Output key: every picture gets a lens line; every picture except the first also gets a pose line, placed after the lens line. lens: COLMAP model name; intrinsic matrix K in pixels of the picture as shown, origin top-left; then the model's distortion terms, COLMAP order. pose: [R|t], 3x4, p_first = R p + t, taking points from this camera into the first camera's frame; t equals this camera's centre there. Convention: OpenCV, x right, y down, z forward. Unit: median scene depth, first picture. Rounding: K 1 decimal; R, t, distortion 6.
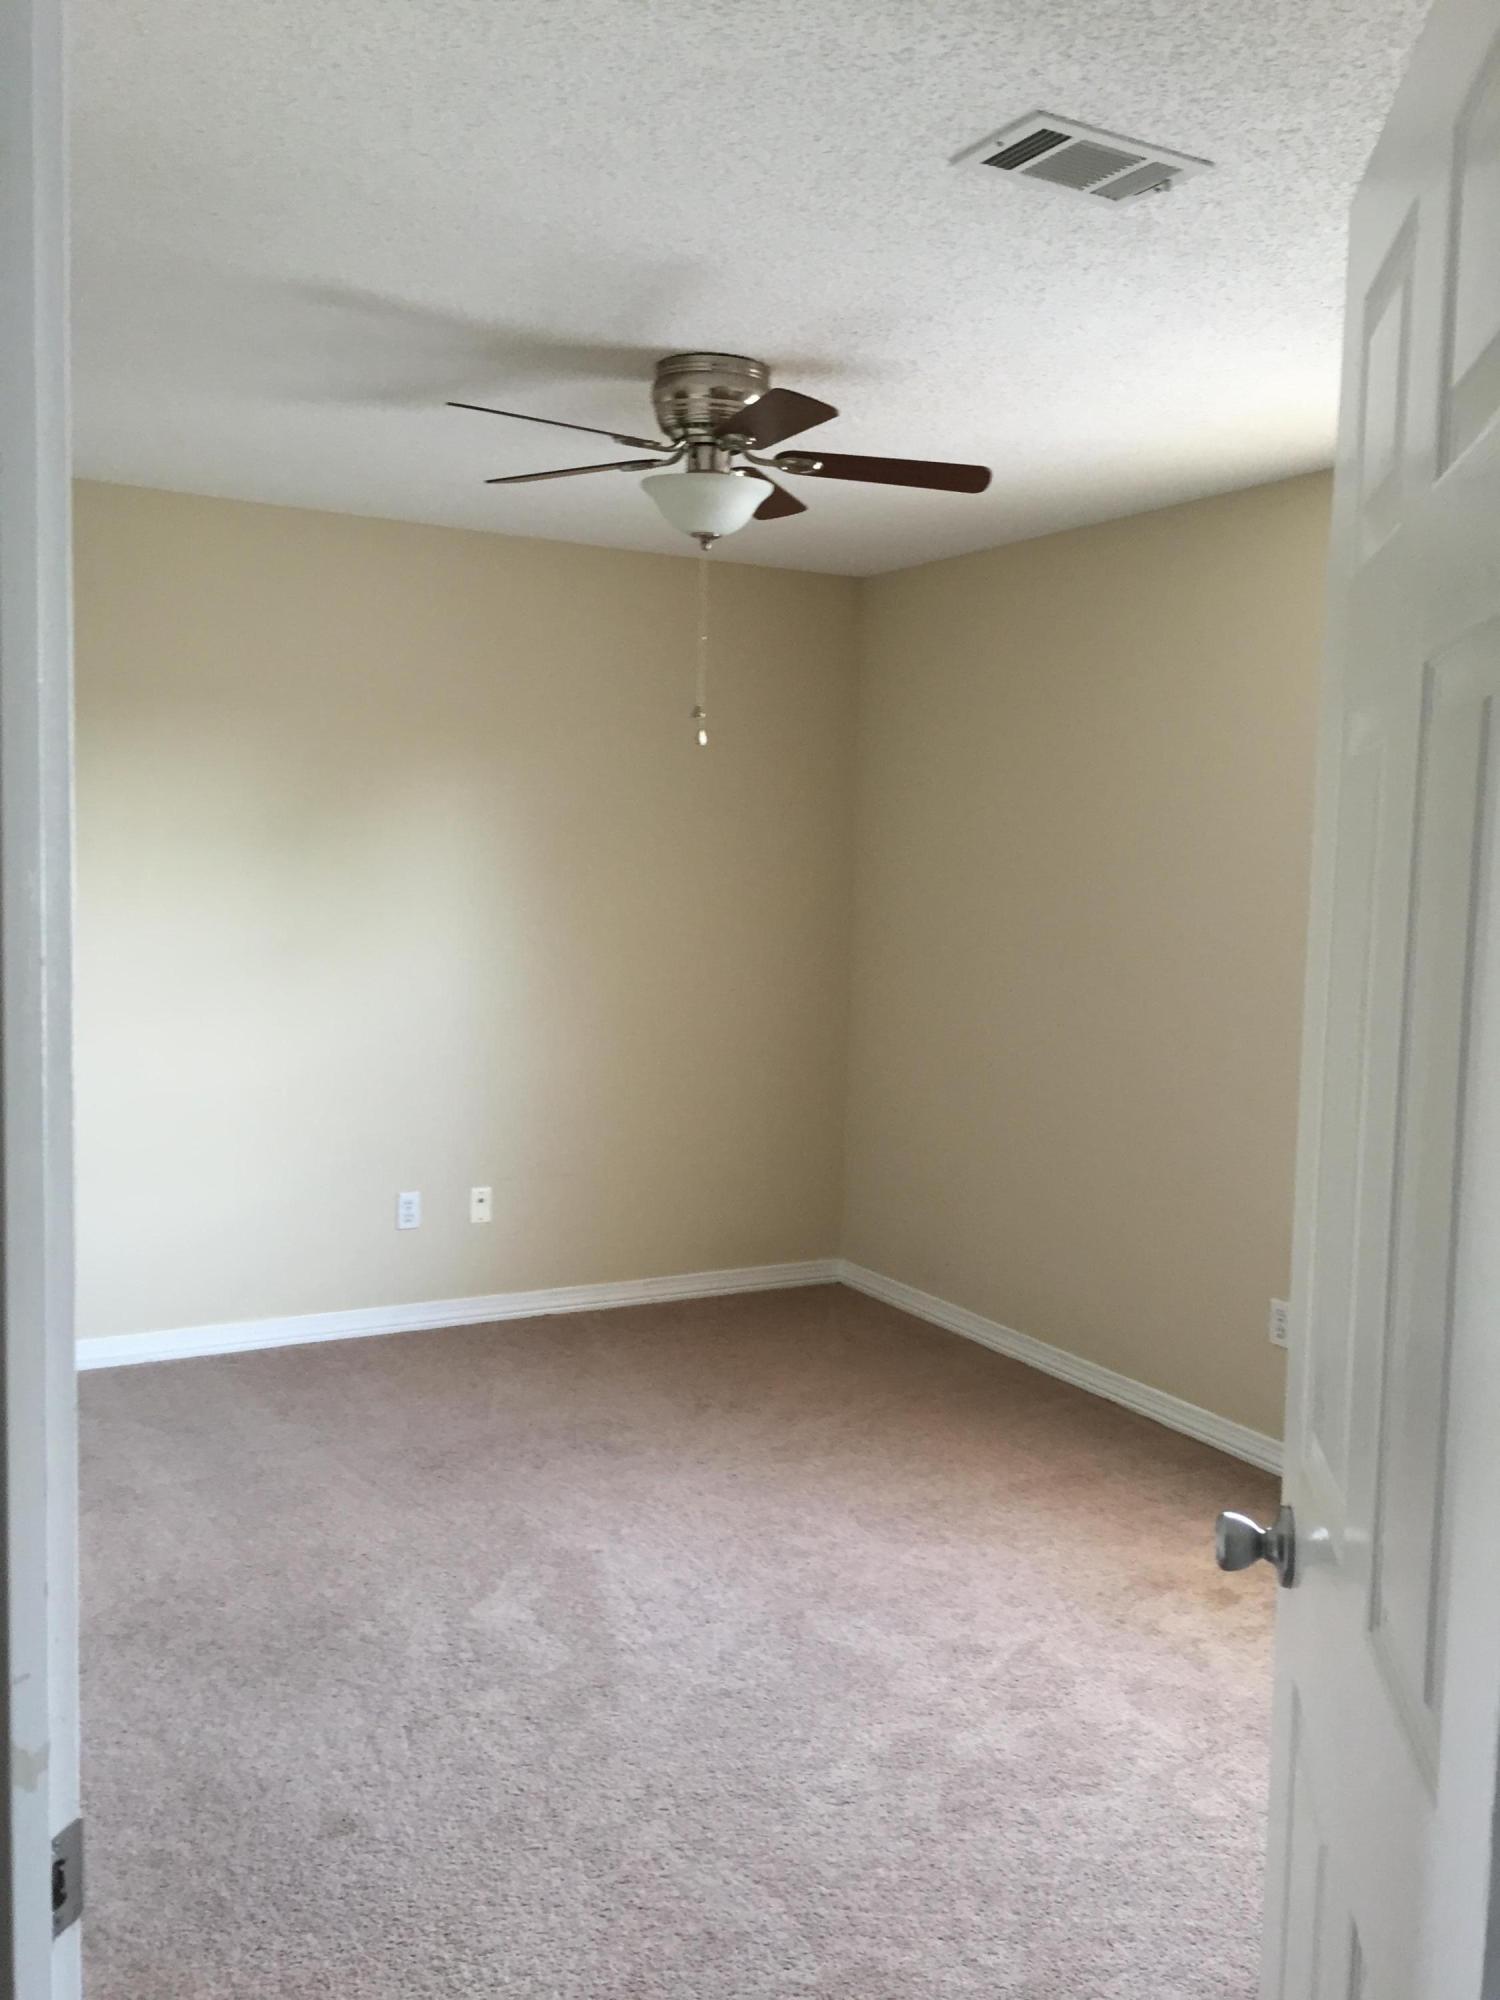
lens RADIAL K [[1726.3, 0, 762.6], [0, 1726.3, 995.6], [0, 0, 1]] dist [0.111444, -0.145038]
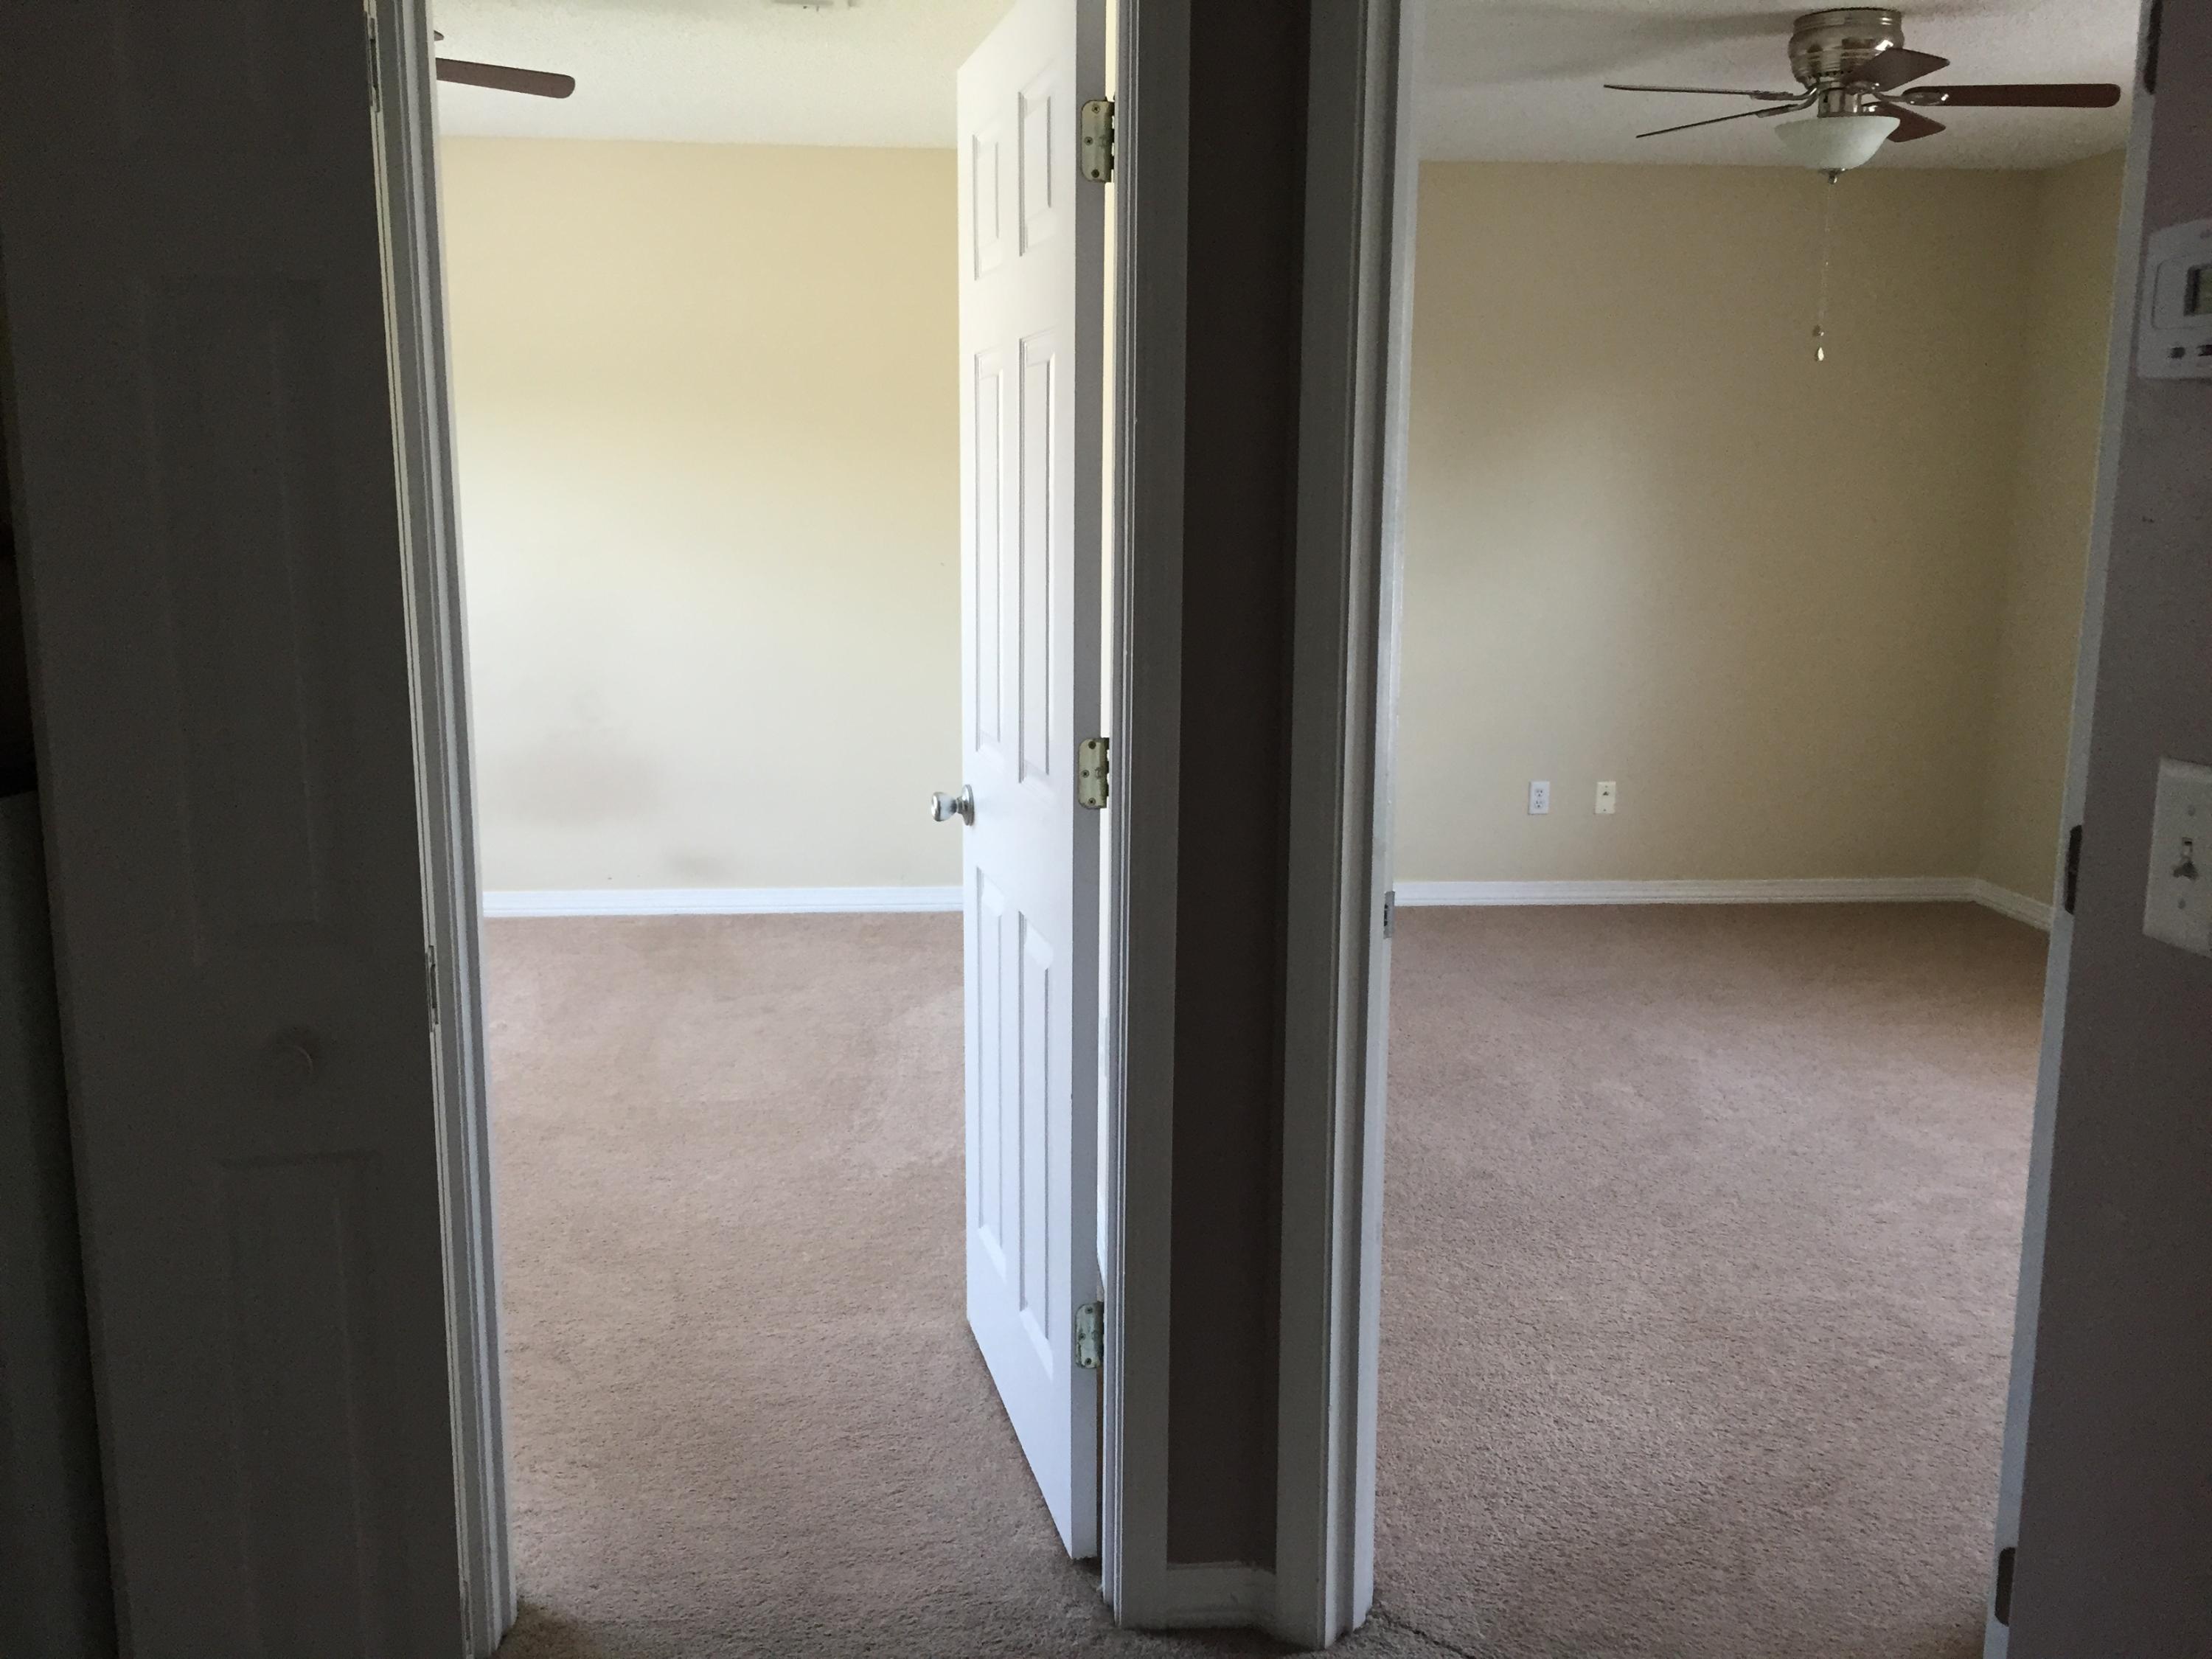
lens RADIAL K [[1896.2, 0, 1106.0], [0, 1896.2, 829.5], [0, 0, 1]] dist [0.091132, -0.129526]
pose [[0.911183, 0.052672, -0.408622, 0.074653], [-0.014157, 0.995211, 0.096716, 0.048592], [0.411759, -0.082341, 0.907565, -0.382689]]
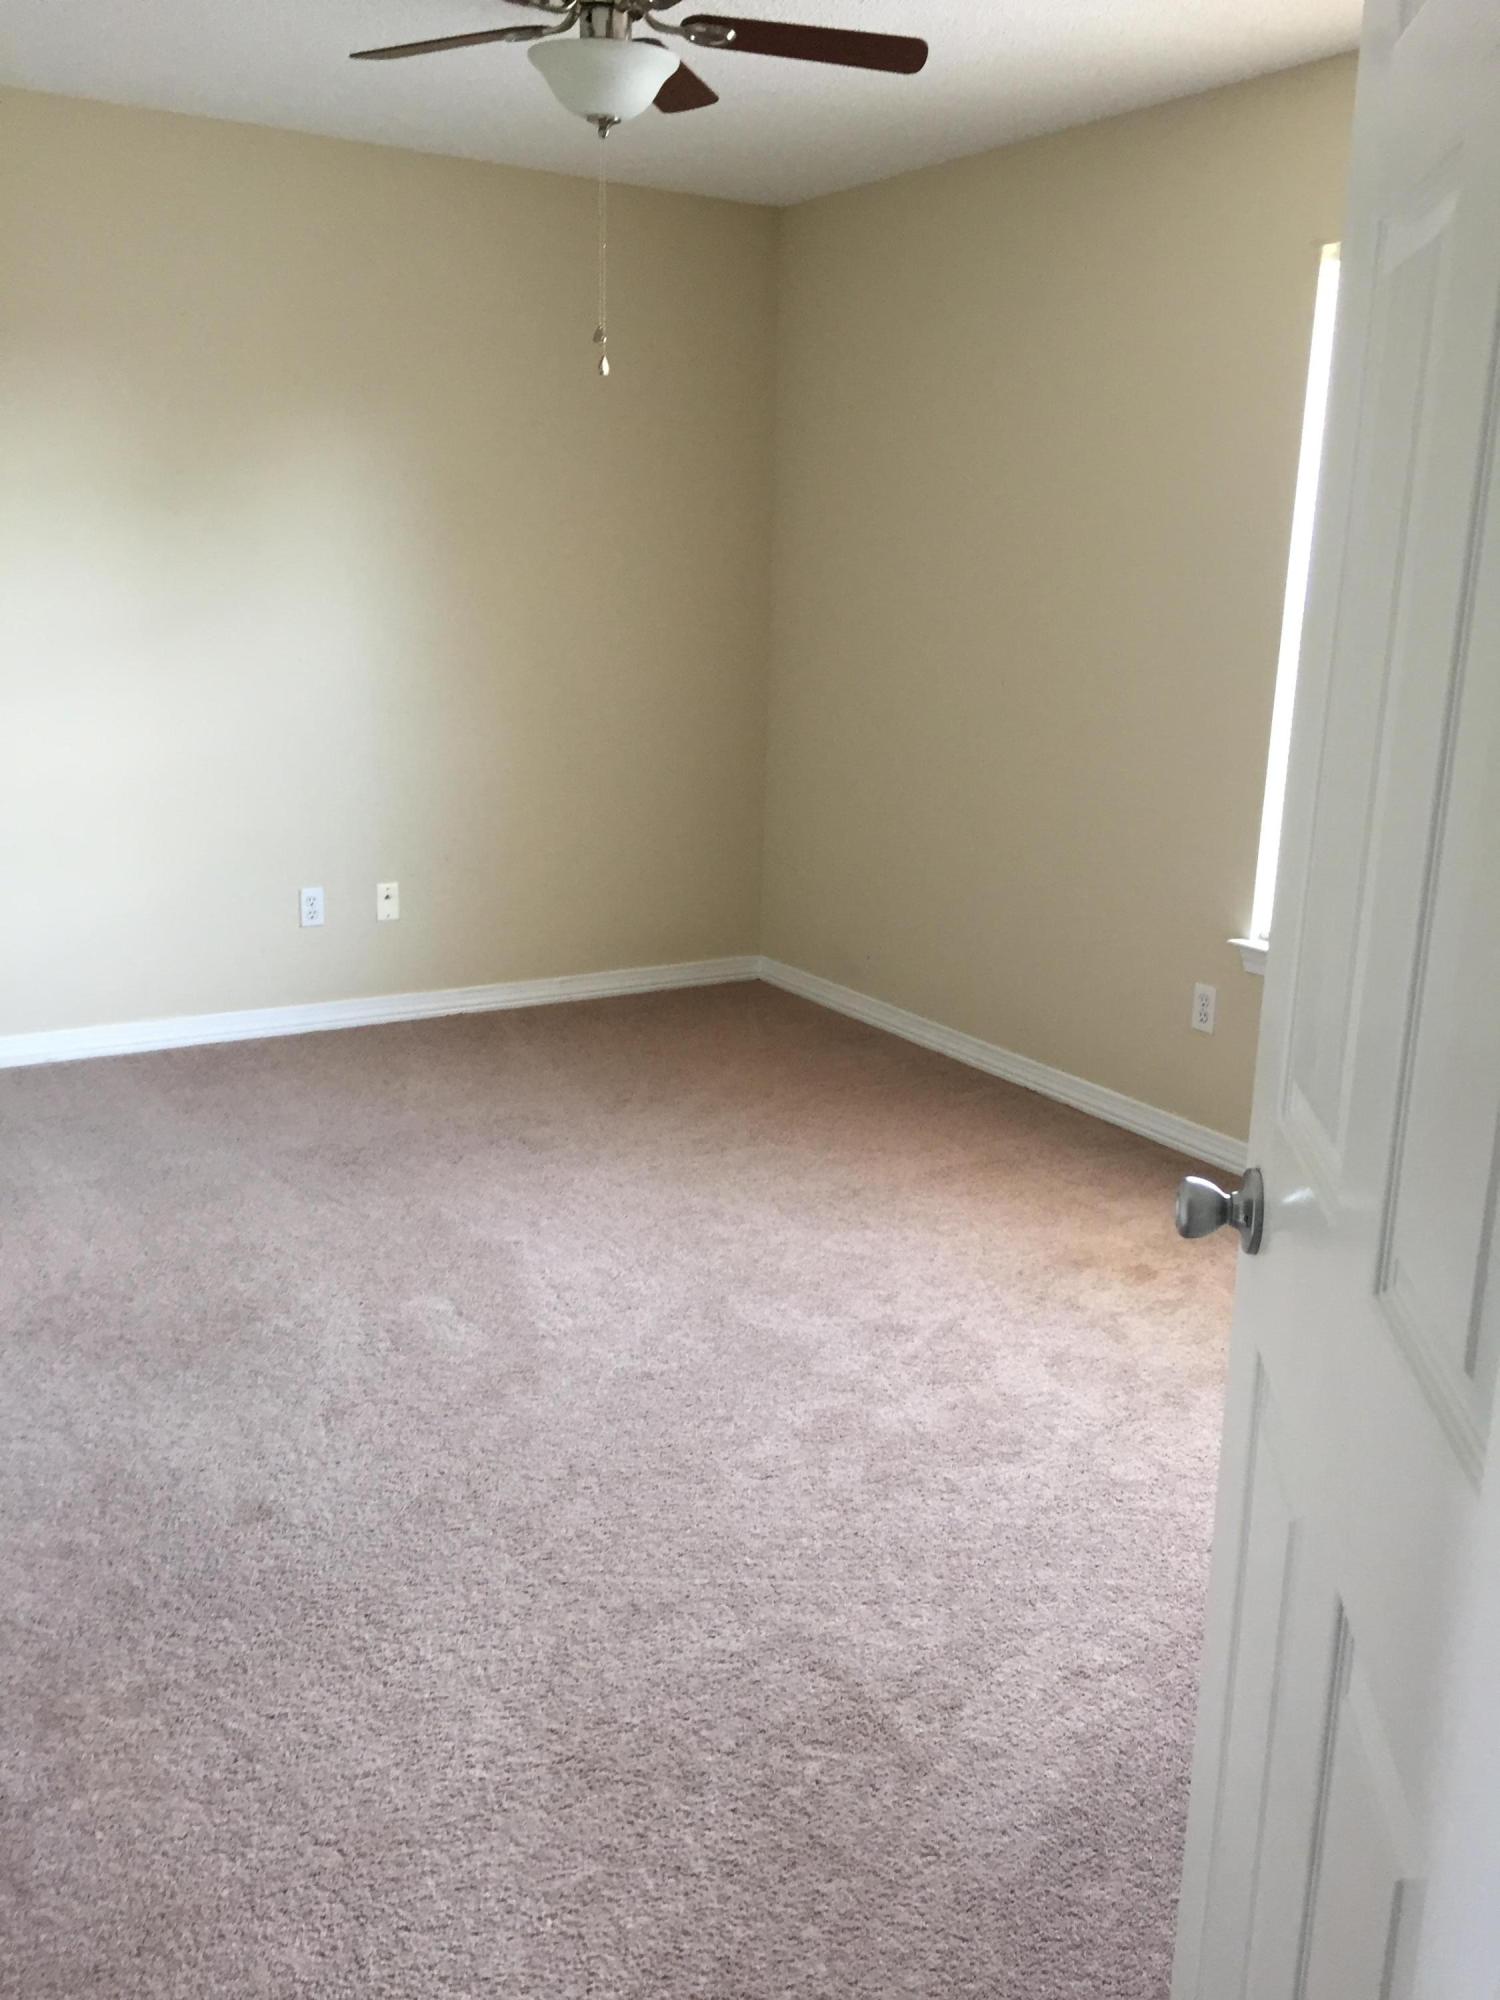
lens RADIAL K [[1714.5, 0, 753.0], [0, 1714.5, 1010.6], [0, 0, 1]] dist [0.091132, -0.129526]
pose [[0.999064, -0.012273, 0.041469, 0.000496], [0.004788, 0.984382, 0.175978, 0.021622], [-0.042981, -0.175615, 0.983520, 0.069306]]
